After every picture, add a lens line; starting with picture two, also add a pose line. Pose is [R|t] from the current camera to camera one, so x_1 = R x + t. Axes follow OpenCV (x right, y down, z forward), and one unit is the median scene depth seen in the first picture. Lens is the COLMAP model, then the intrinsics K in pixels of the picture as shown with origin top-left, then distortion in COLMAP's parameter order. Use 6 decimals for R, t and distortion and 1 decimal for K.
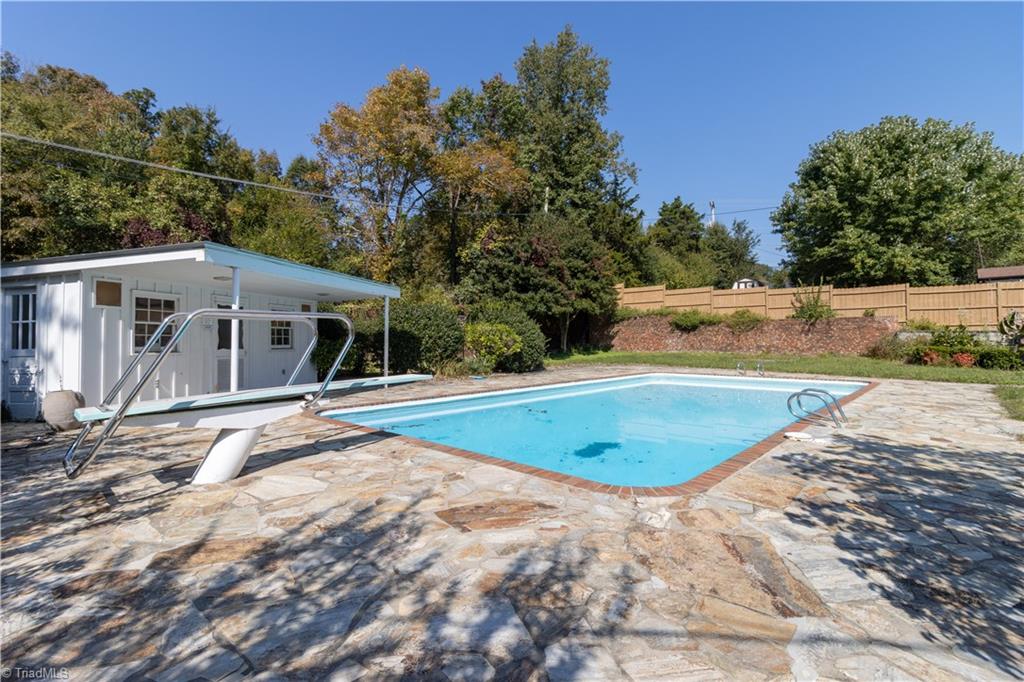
lens RADIAL K [[481.3, 0, 505.8], [0, 481.3, 328.9], [0, 0, 1]] dist [-0.003173, 0.000172]
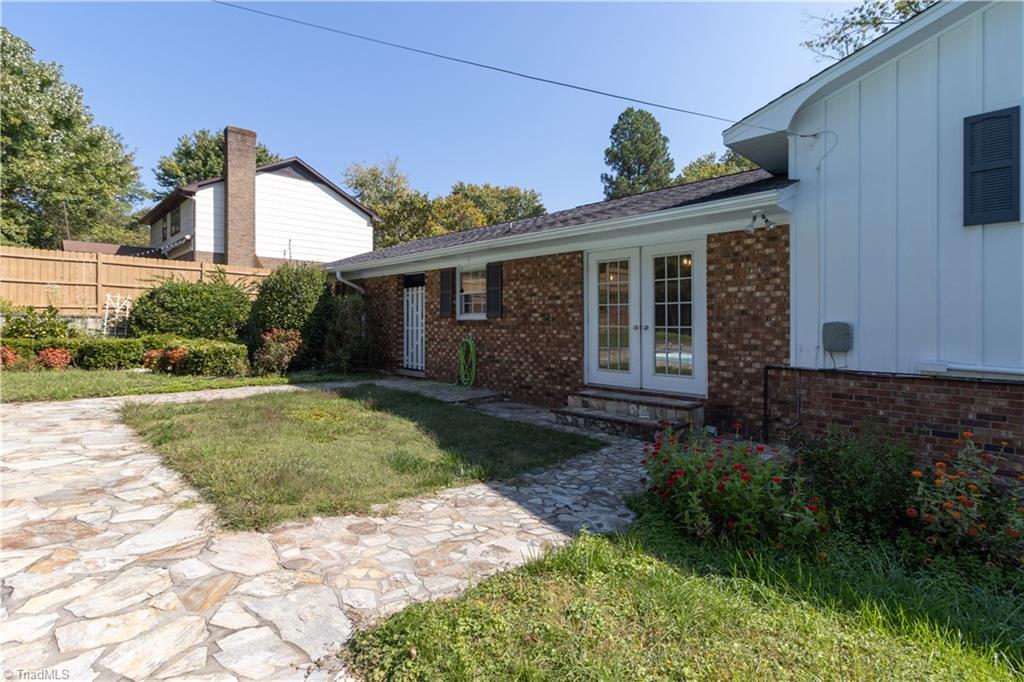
lens RADIAL K [[494.2, 0, 514.8], [0, 494.2, 329.8], [0, 0, 1]] dist [-0.004493, -0.001612]
pose [[0.032965, -0.004744, 0.999445, 0.195922], [-0.030281, 0.999525, 0.005743, 0.000921], [-0.998998, -0.030453, 0.032806, 0.229394]]
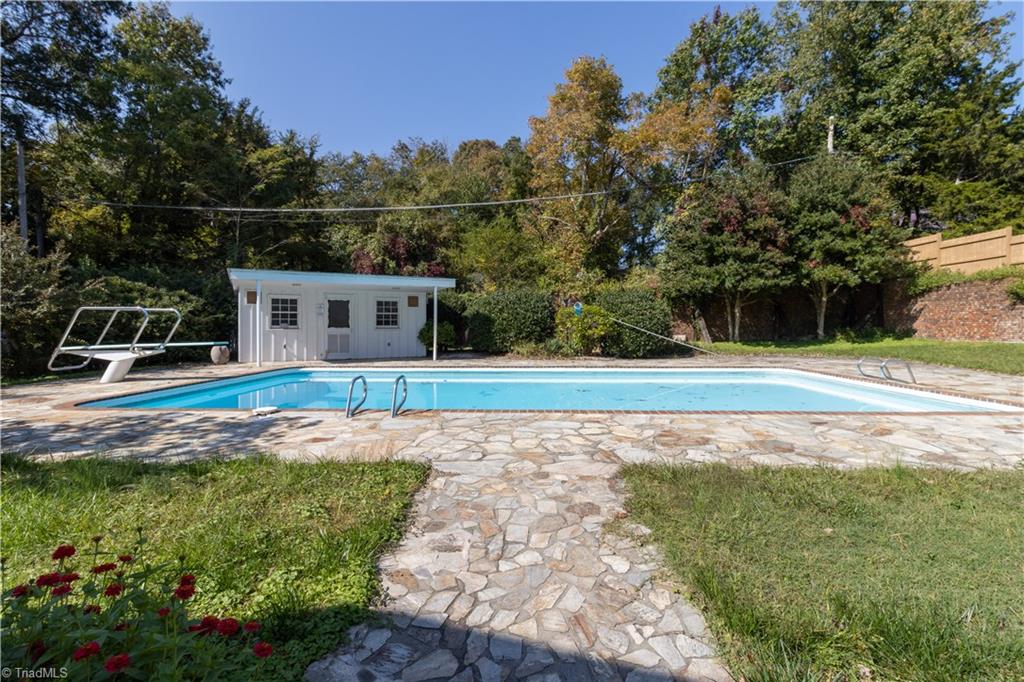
lens RADIAL K [[478.1, 0, 513.1], [0, 478.1, 322.0], [0, 0, 1]] dist [0.006602, 0.000587]
pose [[0.651109, -0.002449, -0.758980, 0.421606], [0.017832, 0.999768, 0.012072, 0.006197], [0.758774, -0.021395, 0.651002, 0.176335]]
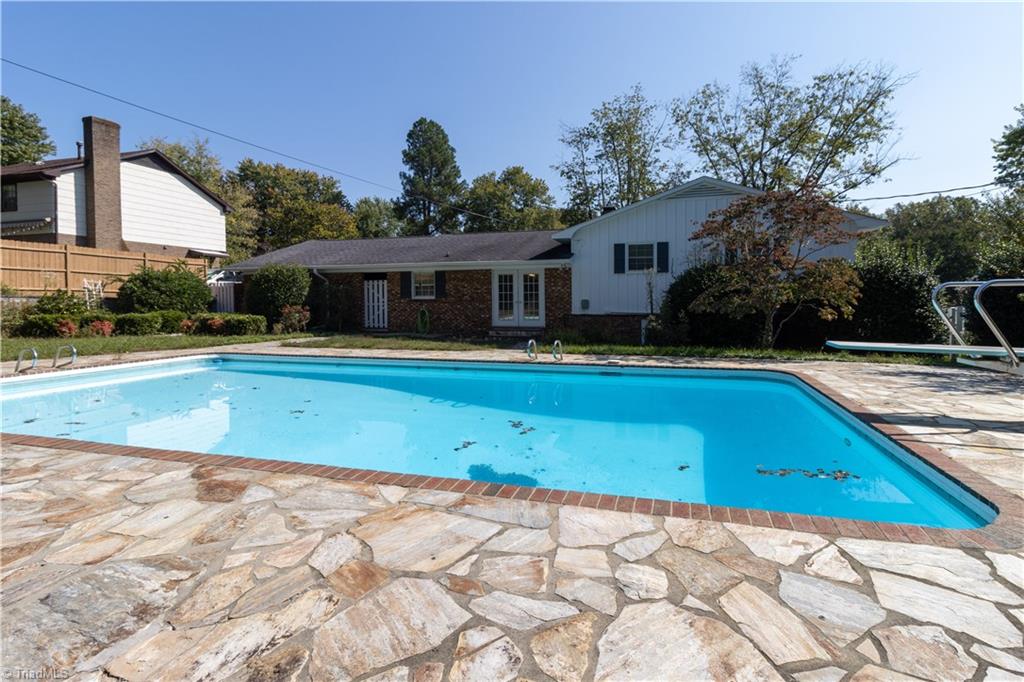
lens RADIAL K [[488.3, 0, 511.2], [0, 488.3, 326.8], [0, 0, 1]] dist [-0.001983, -0.000137]
pose [[-0.414013, -0.037243, 0.909509, -0.178836], [-0.017278, 0.999304, 0.033055, 0.012349], [-0.910107, -0.002029, -0.414368, 0.482681]]
